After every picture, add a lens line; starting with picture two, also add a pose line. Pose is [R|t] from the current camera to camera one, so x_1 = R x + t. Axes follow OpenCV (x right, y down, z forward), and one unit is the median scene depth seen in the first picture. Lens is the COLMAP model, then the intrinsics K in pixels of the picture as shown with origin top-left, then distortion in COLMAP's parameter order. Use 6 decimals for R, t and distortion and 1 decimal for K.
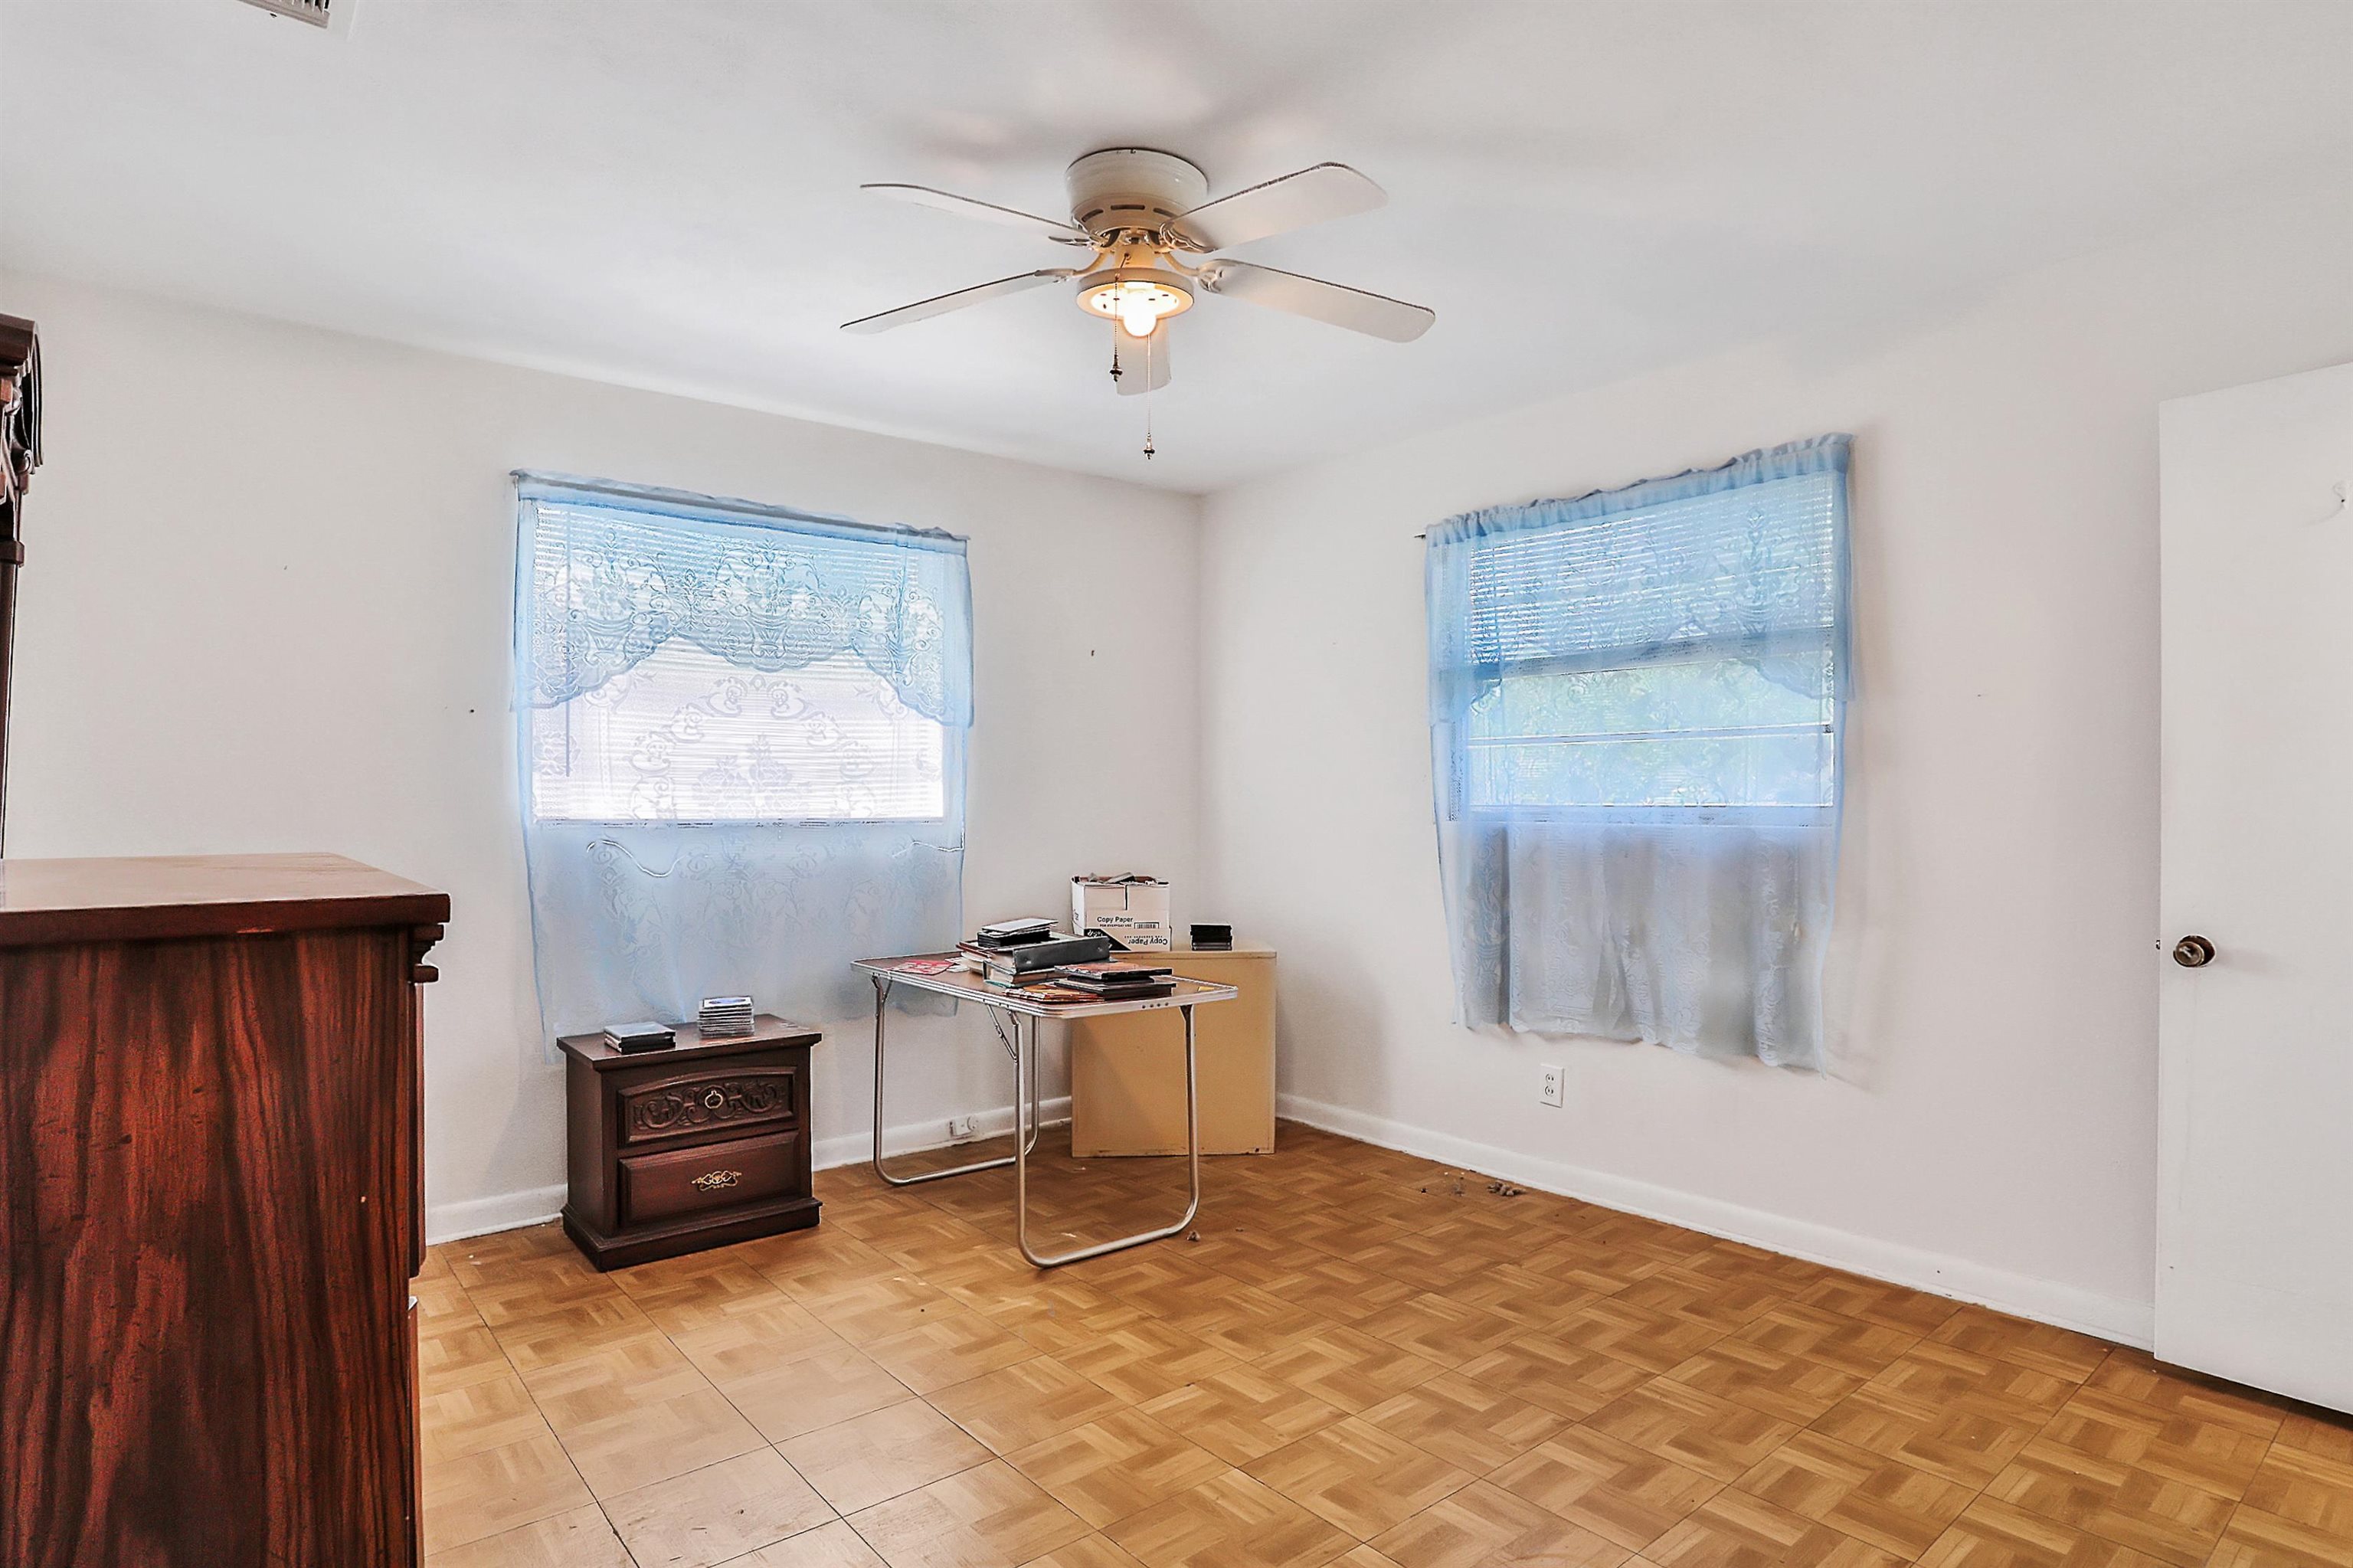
lens RADIAL K [[1246.5, 0, 1180.1], [0, 1246.5, 787.1], [0, 0, 1]] dist [-0.036545, 0.009020]
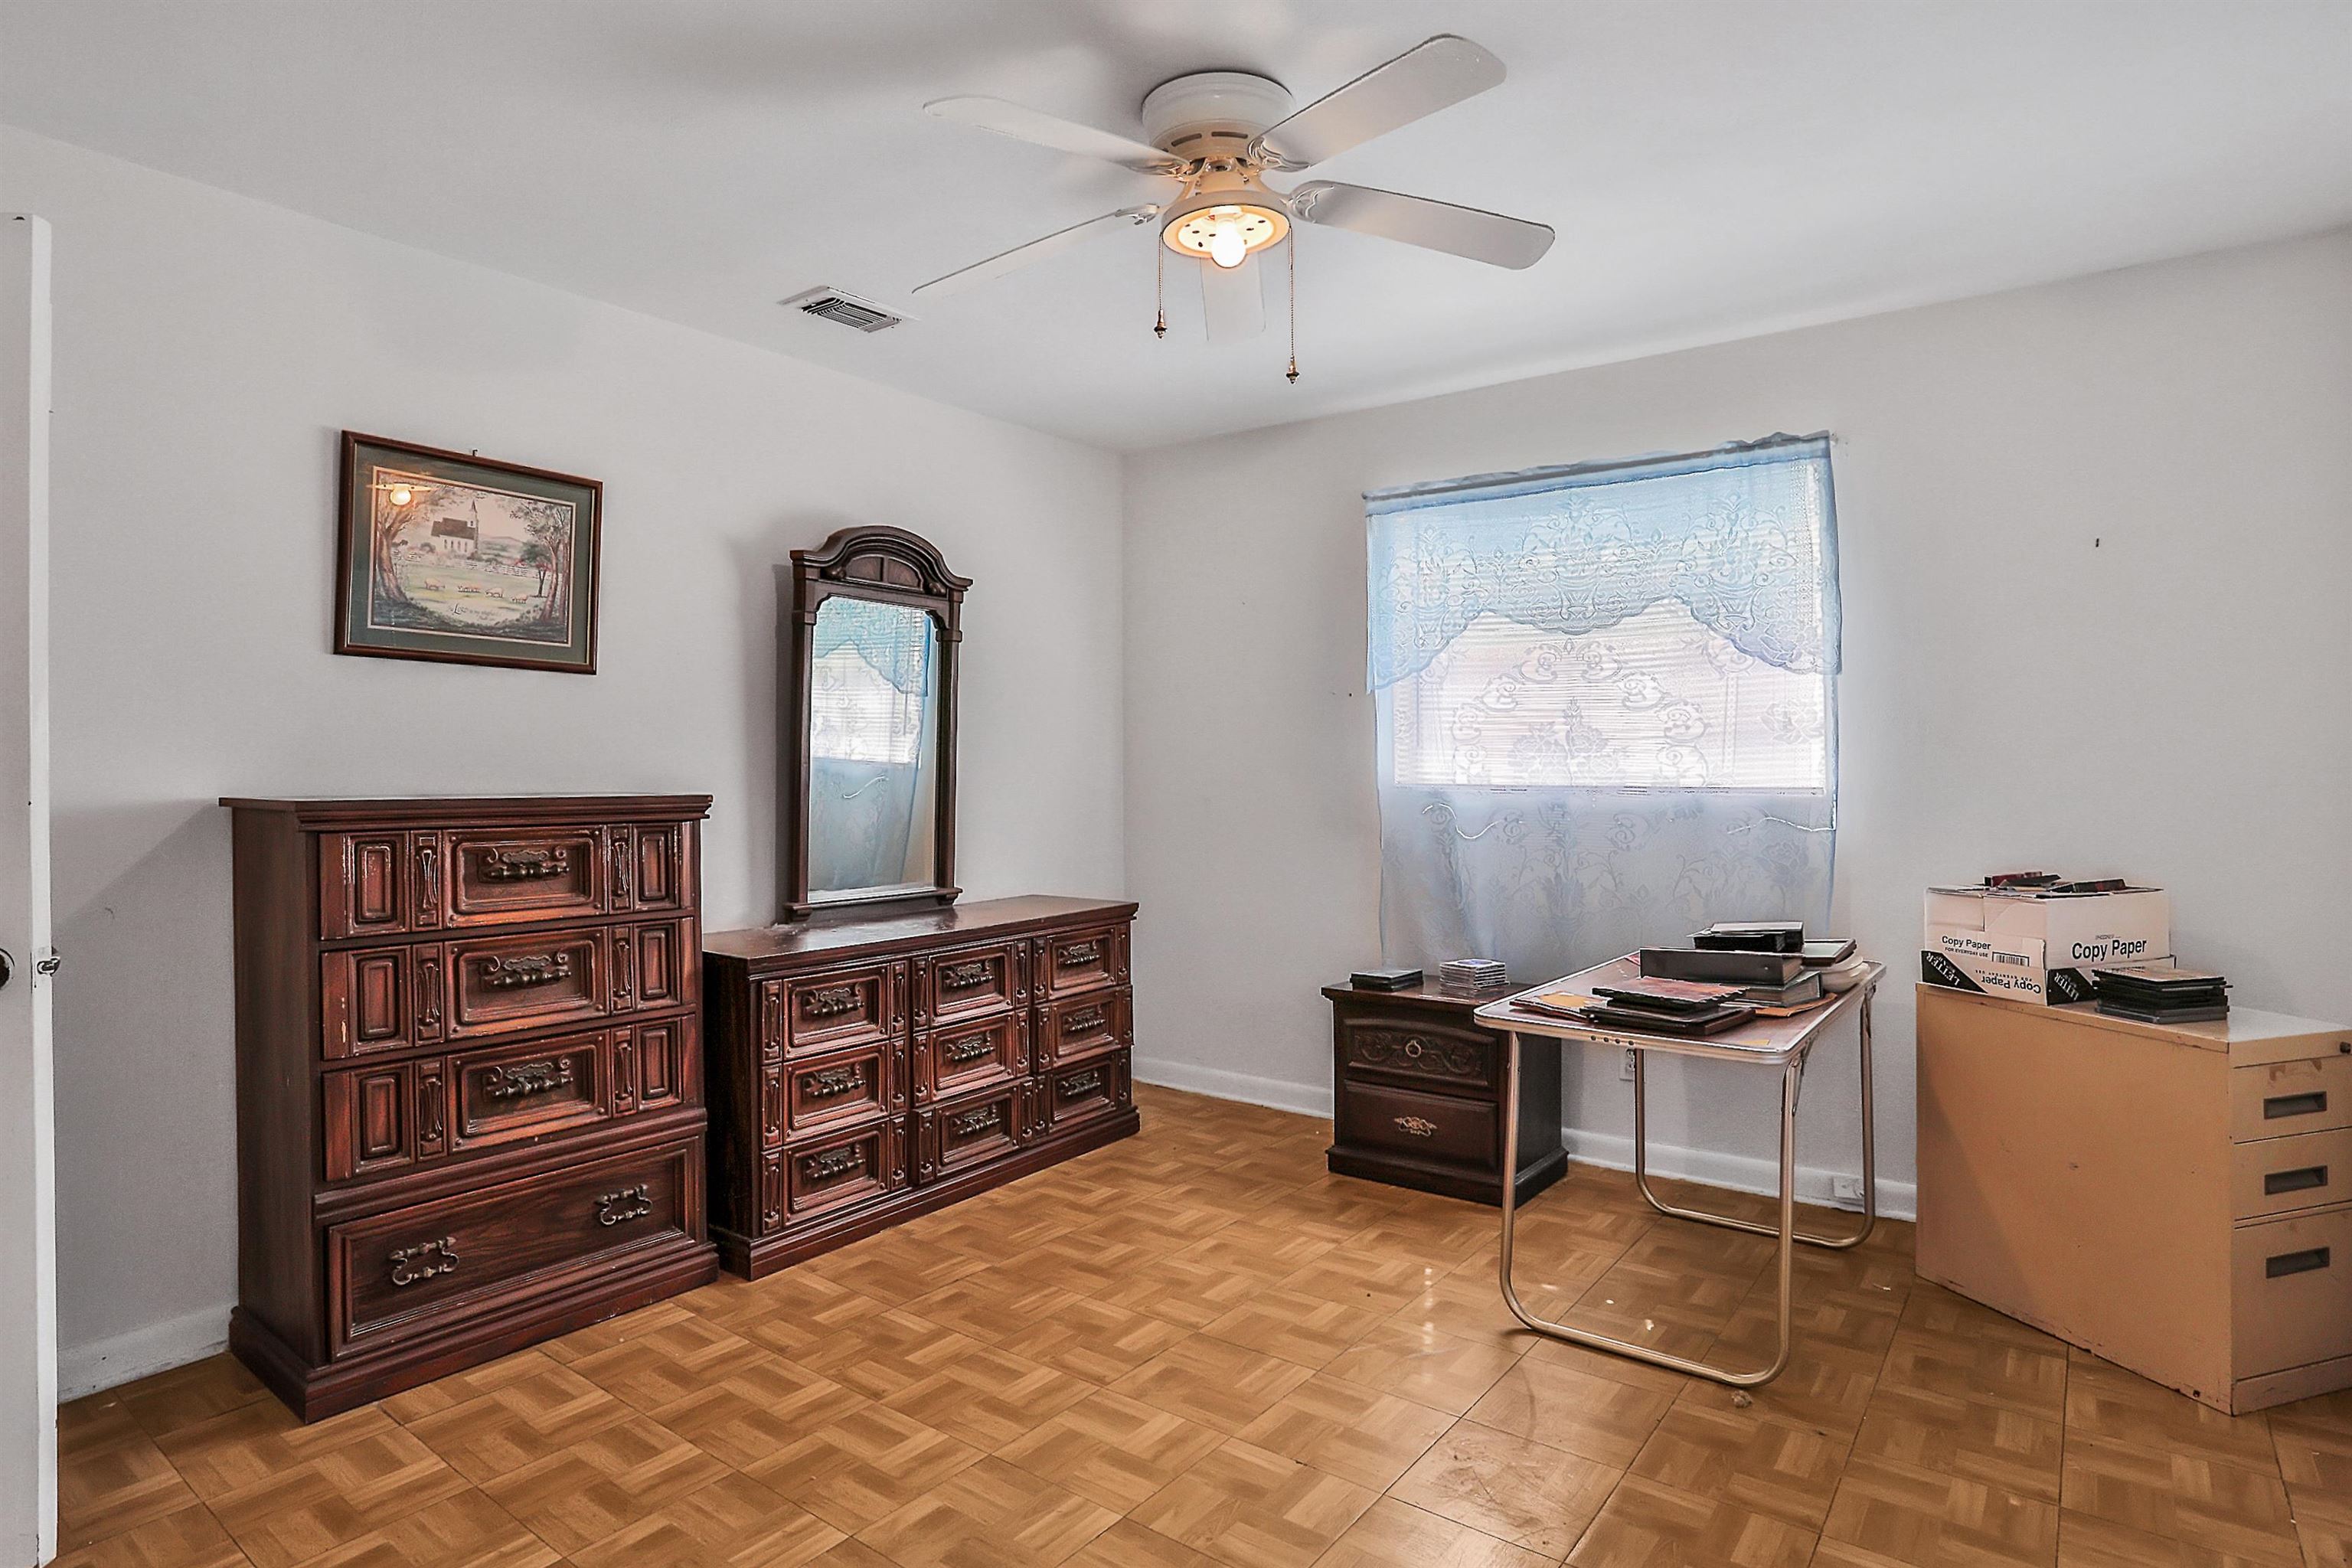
lens RADIAL K [[1245.9, 0, 1201.4], [0, 1245.9, 709.3], [0, 0, 1]] dist [-0.036545, 0.009020]
pose [[0.263385, -0.049636, -0.963413, 0.543894], [-0.000288, 0.998671, -0.051531, 0.016467], [0.964691, 0.013850, 0.263021, 0.482636]]
